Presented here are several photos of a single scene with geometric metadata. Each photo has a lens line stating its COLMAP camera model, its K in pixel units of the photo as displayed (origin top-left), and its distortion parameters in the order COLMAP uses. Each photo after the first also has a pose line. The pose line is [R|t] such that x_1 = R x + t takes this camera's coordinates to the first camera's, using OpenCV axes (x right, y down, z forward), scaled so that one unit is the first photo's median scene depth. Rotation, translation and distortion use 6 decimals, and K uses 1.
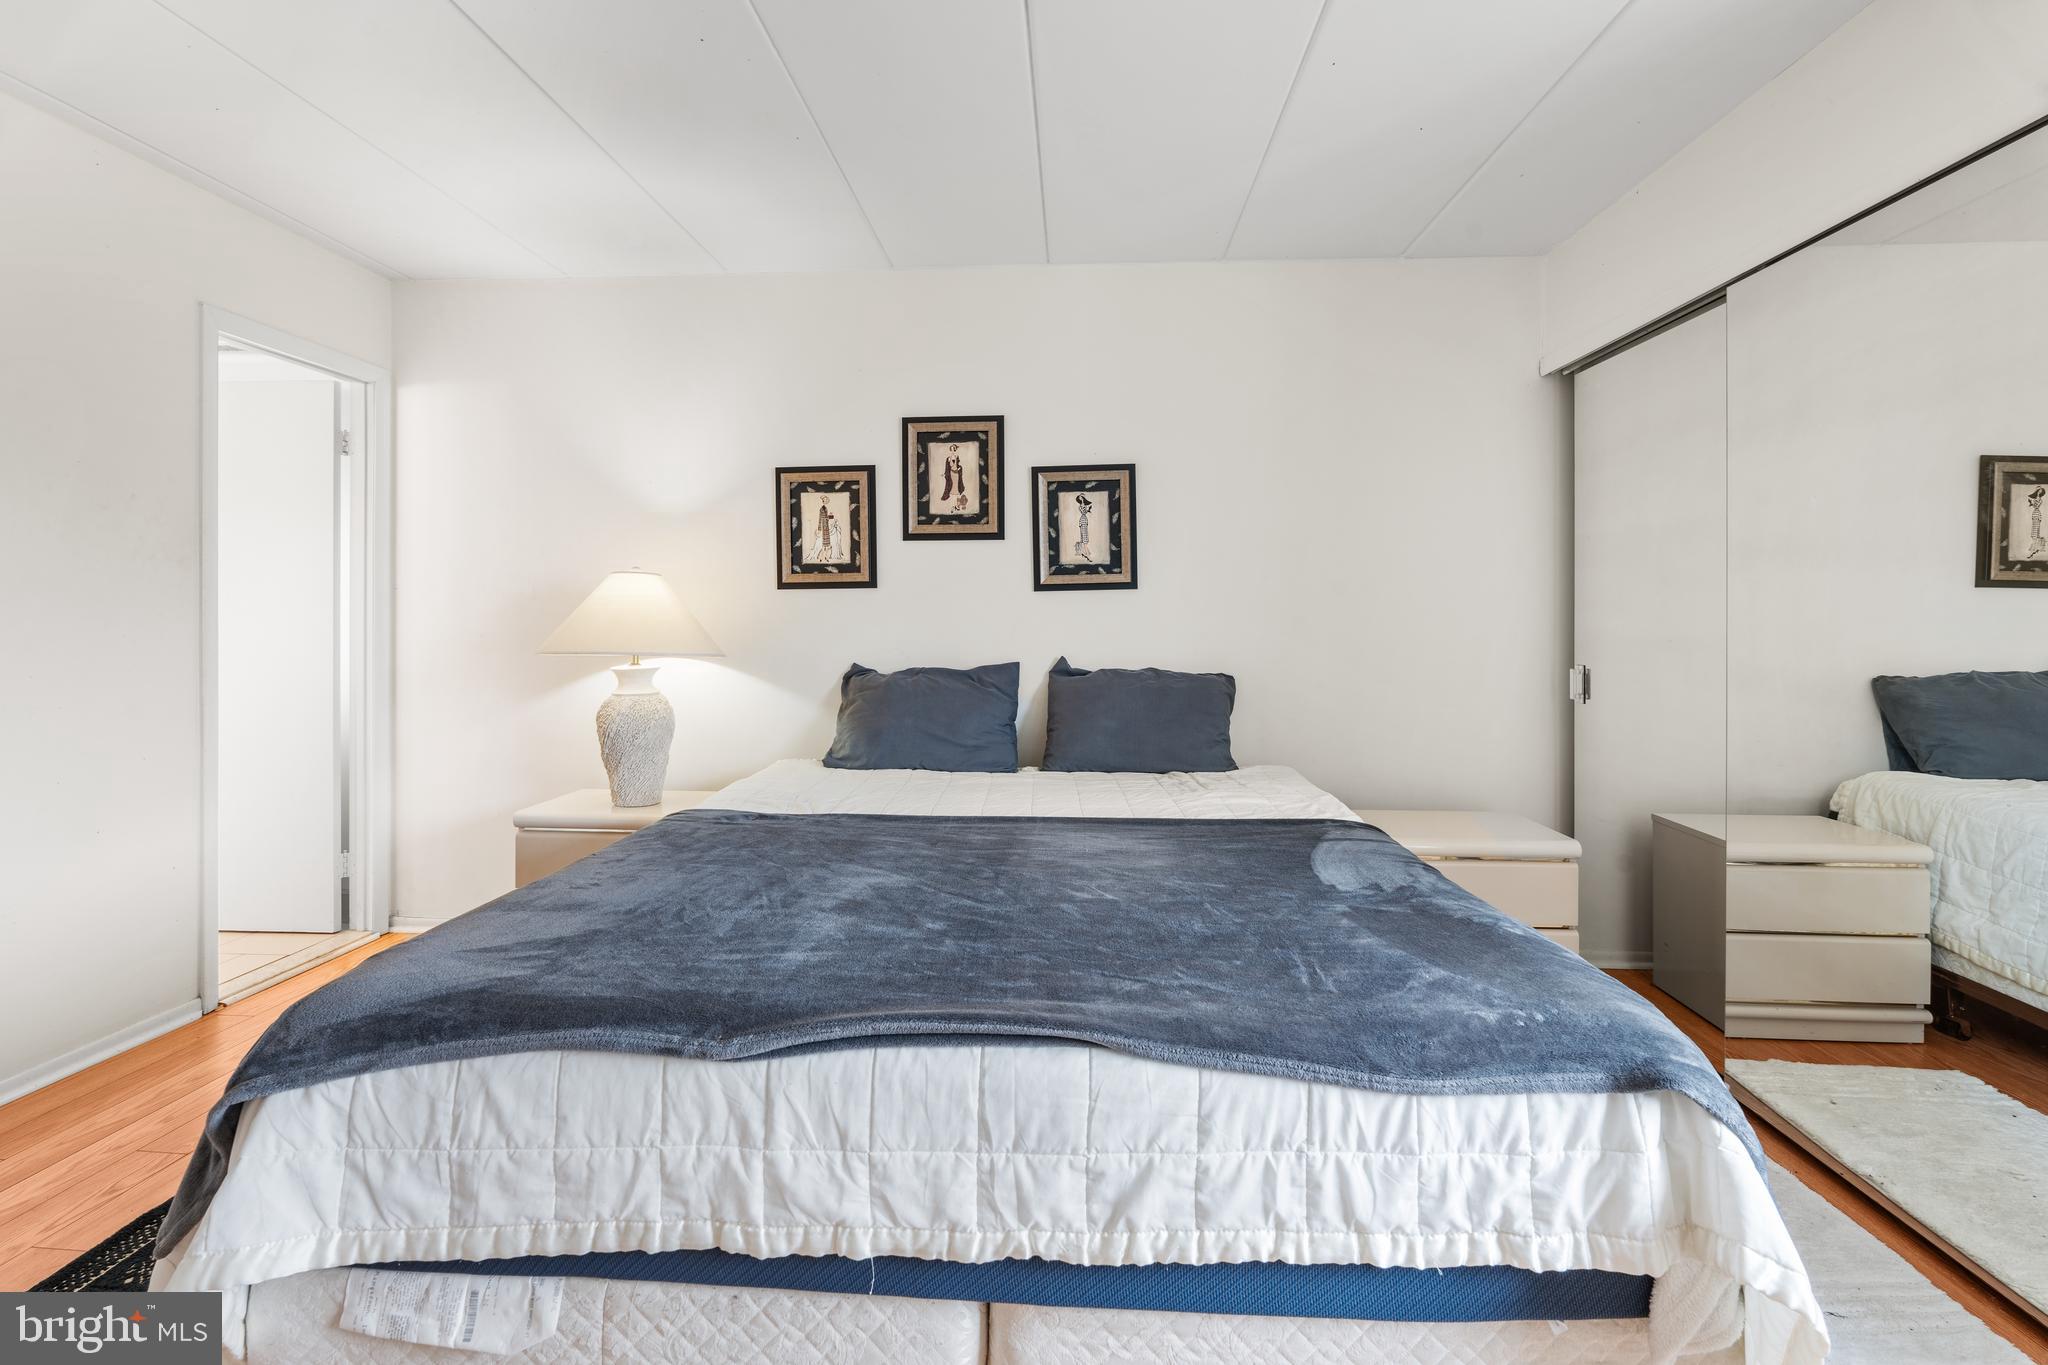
lens RADIAL K [[922.2, 0, 1024.4], [0, 922.2, 616.2], [0, 0, 1]] dist [-0.002980, -0.000355]
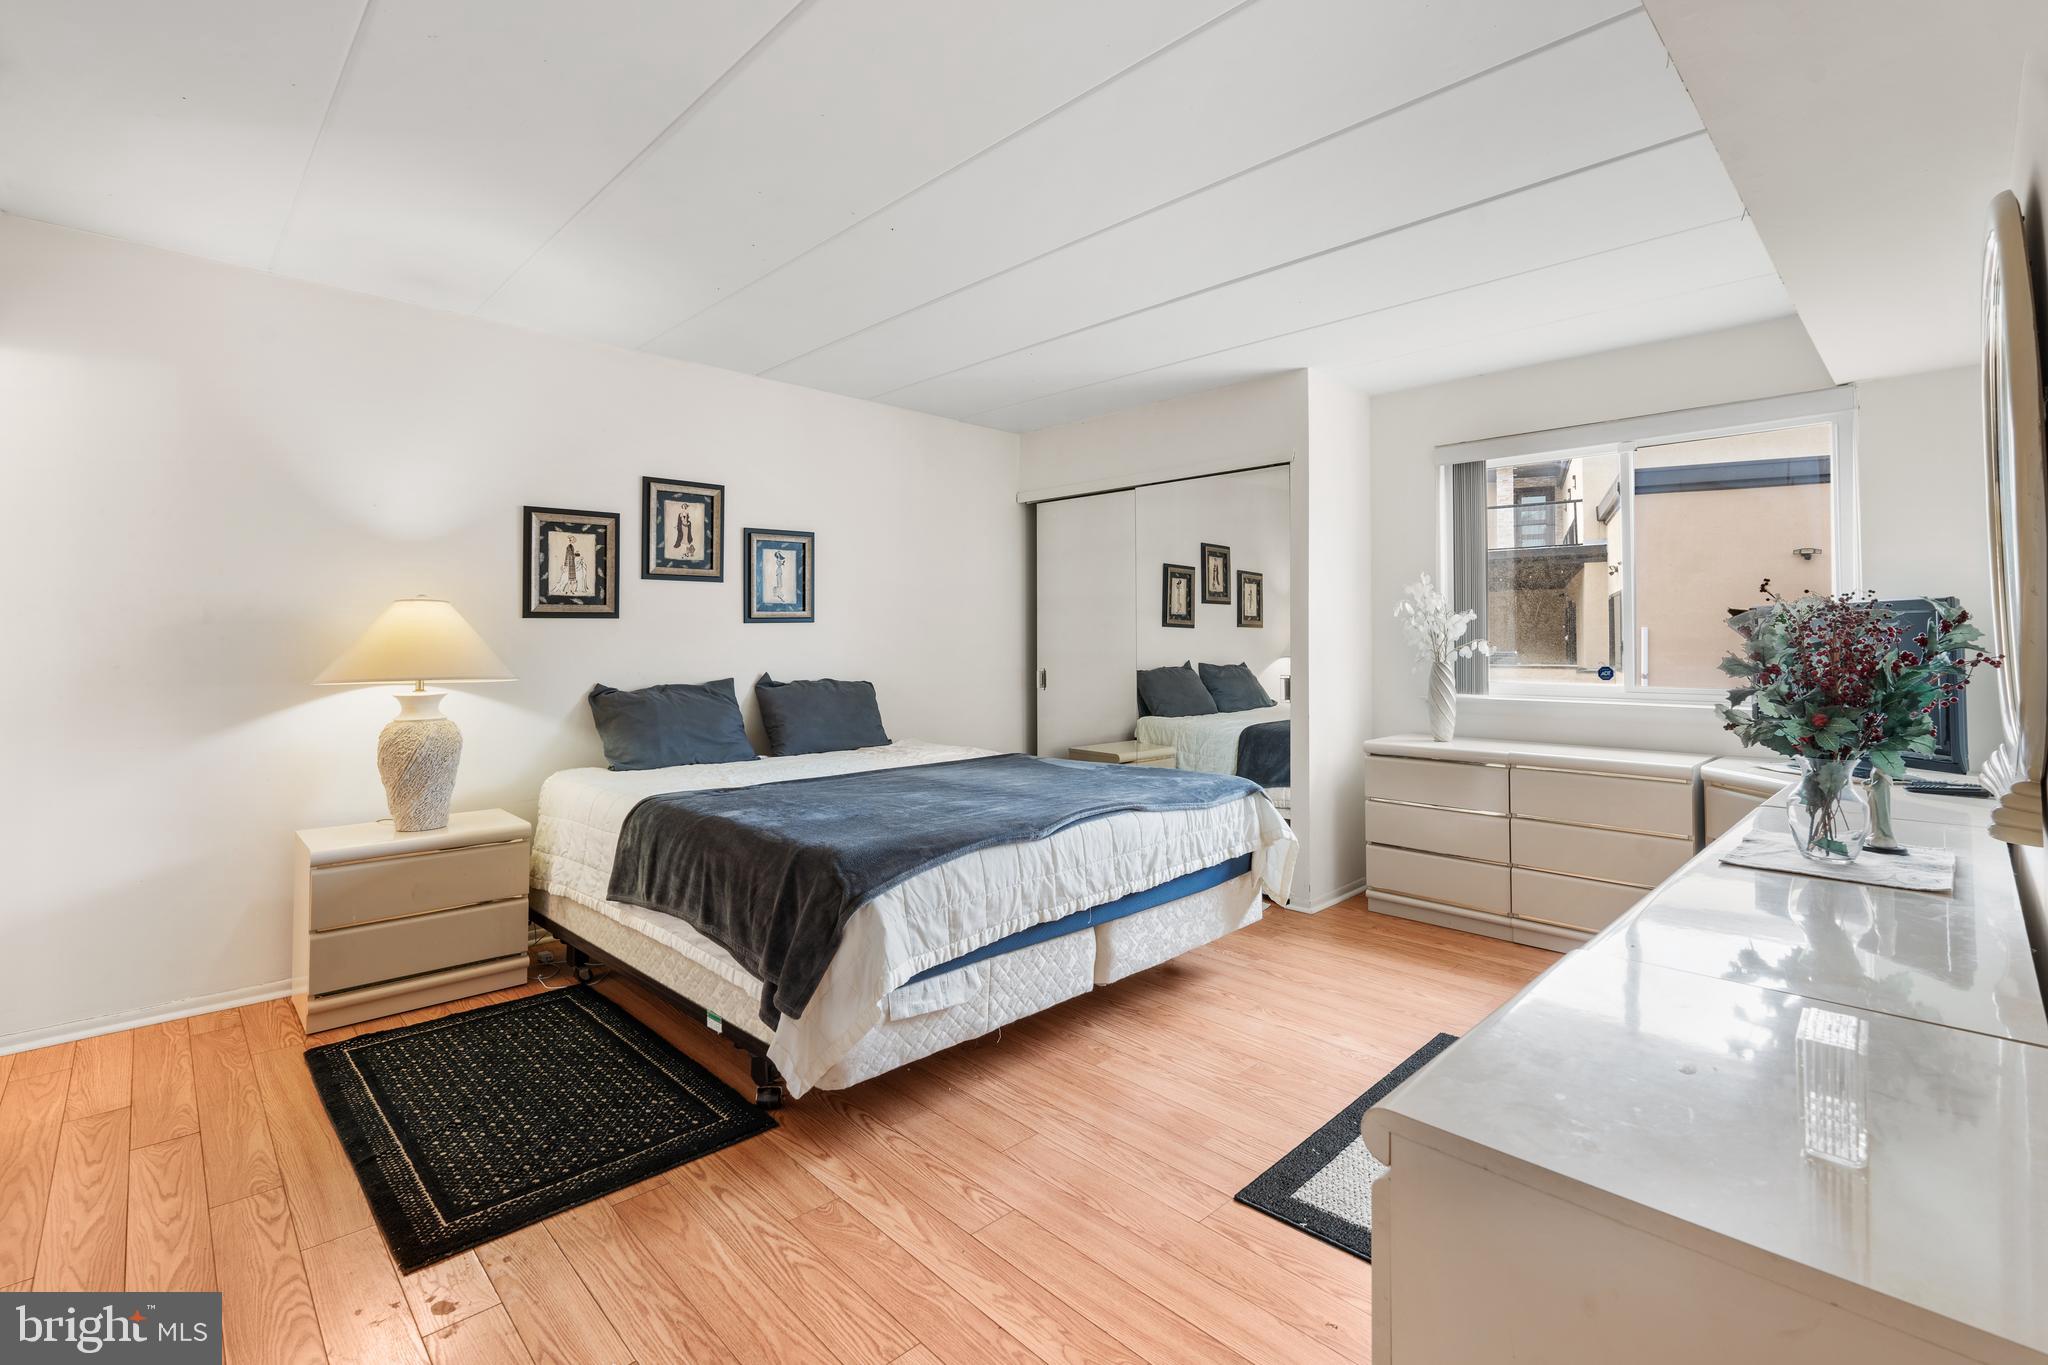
lens RADIAL K [[920.2, 0, 1029.7], [0, 920.2, 611.1], [0, 0, 1]] dist [-0.000734, 0.000158]
pose [[0.669879, 0.022687, 0.742124, -0.681613], [0.001703, 0.999483, -0.032092, -0.001301], [-0.742469, 0.022762, 0.669494, -0.169849]]
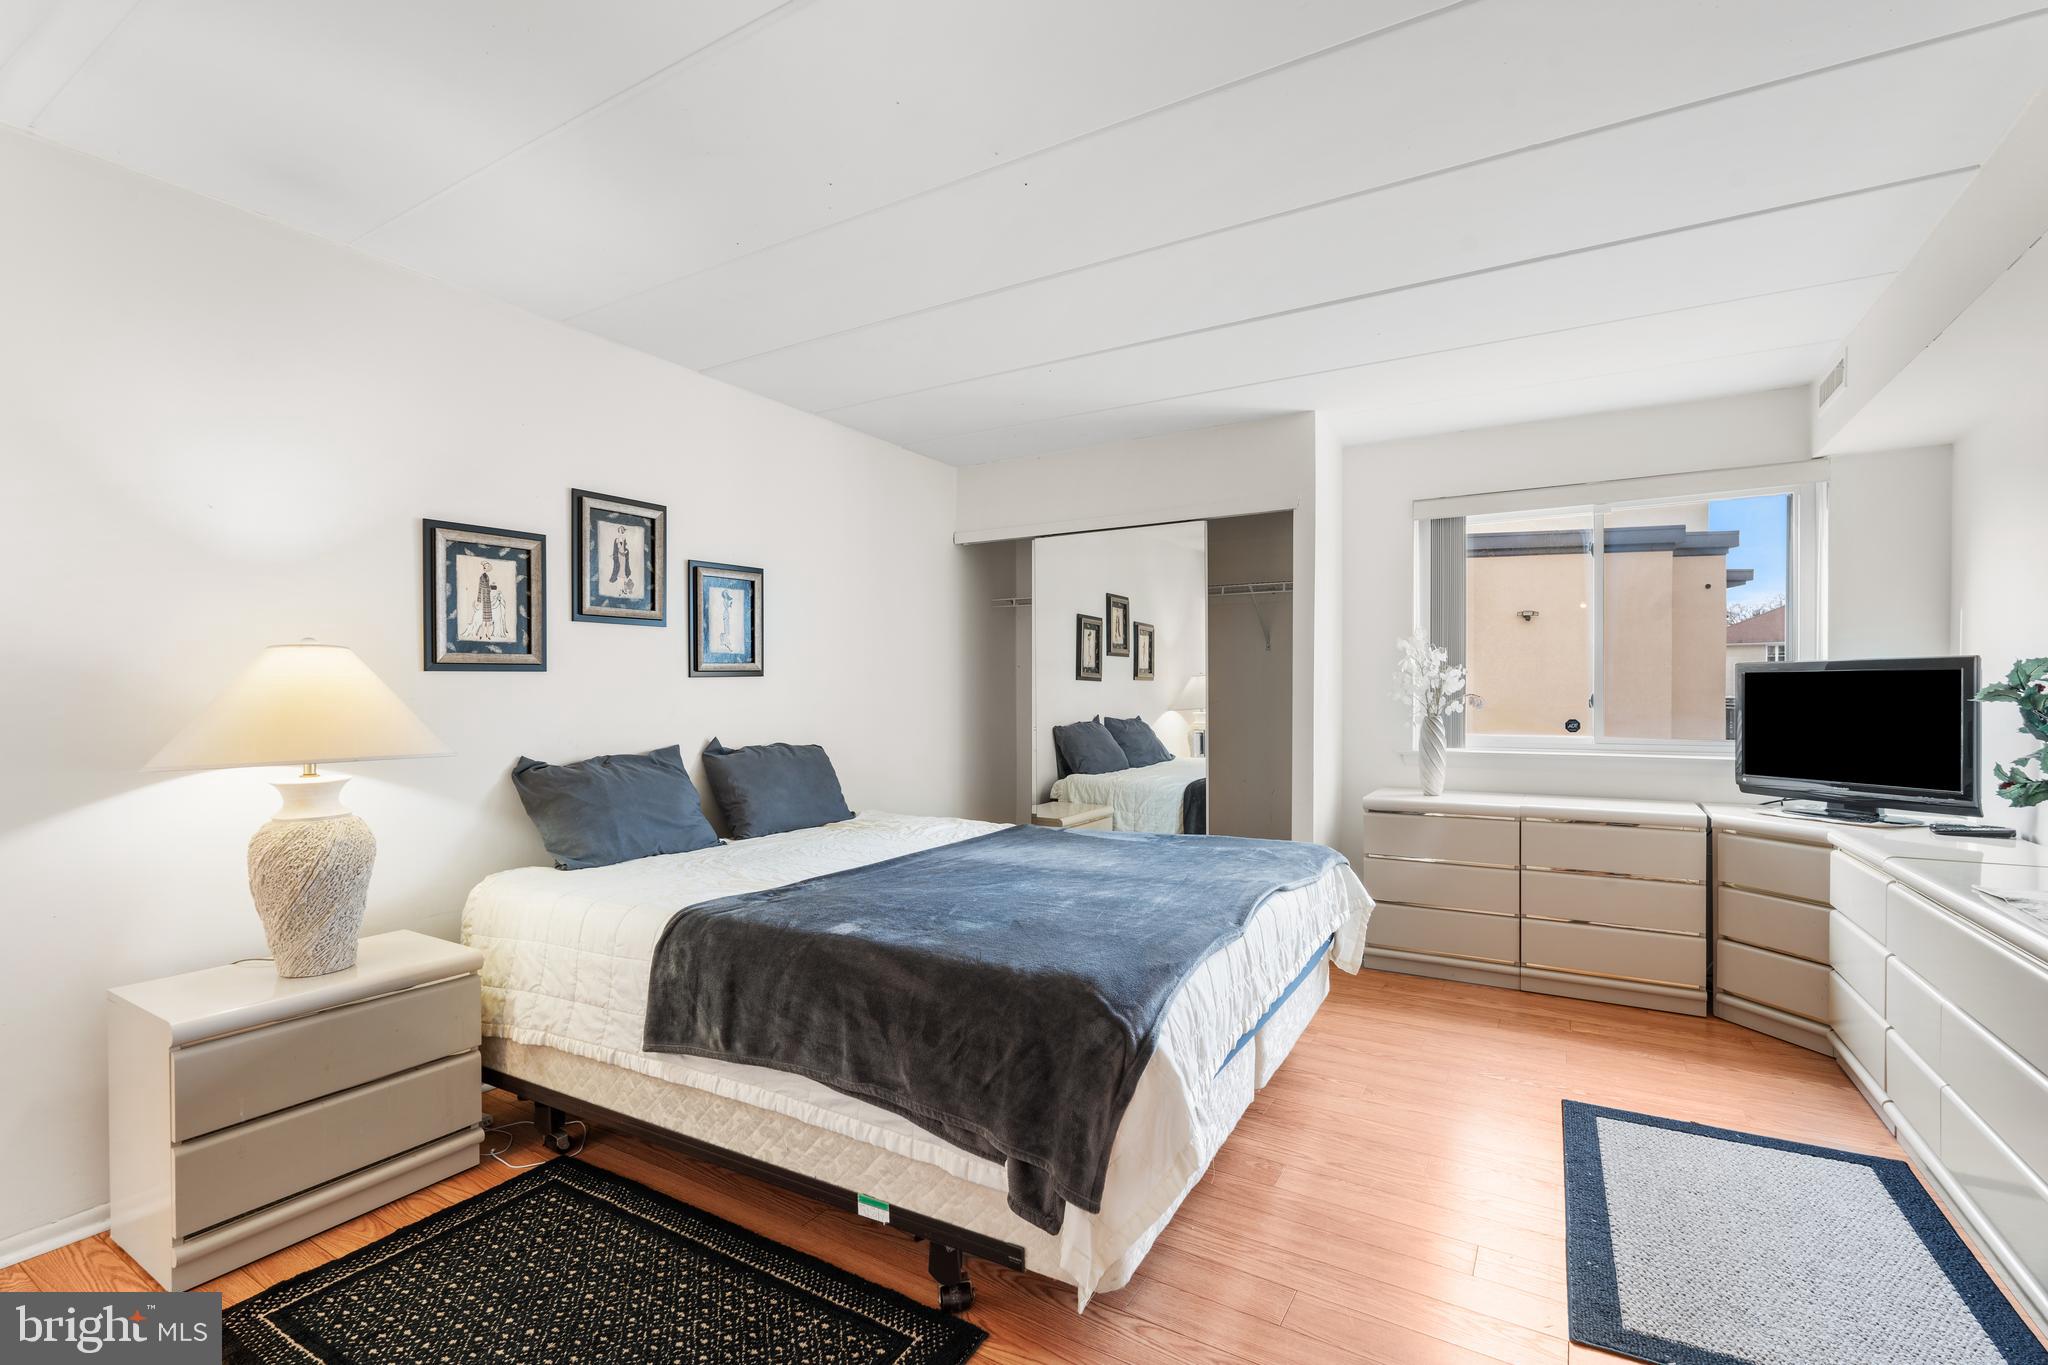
lens RADIAL K [[912.3, 0, 1013.5], [0, 912.3, 692.6], [0, 0, 1]] dist [-0.001272, -0.000406]
pose [[0.465543, -0.004330, 0.885015, -0.742846], [0.005209, 0.999984, 0.002153, -0.009272], [-0.885010, 0.003608, 0.465558, 0.179595]]
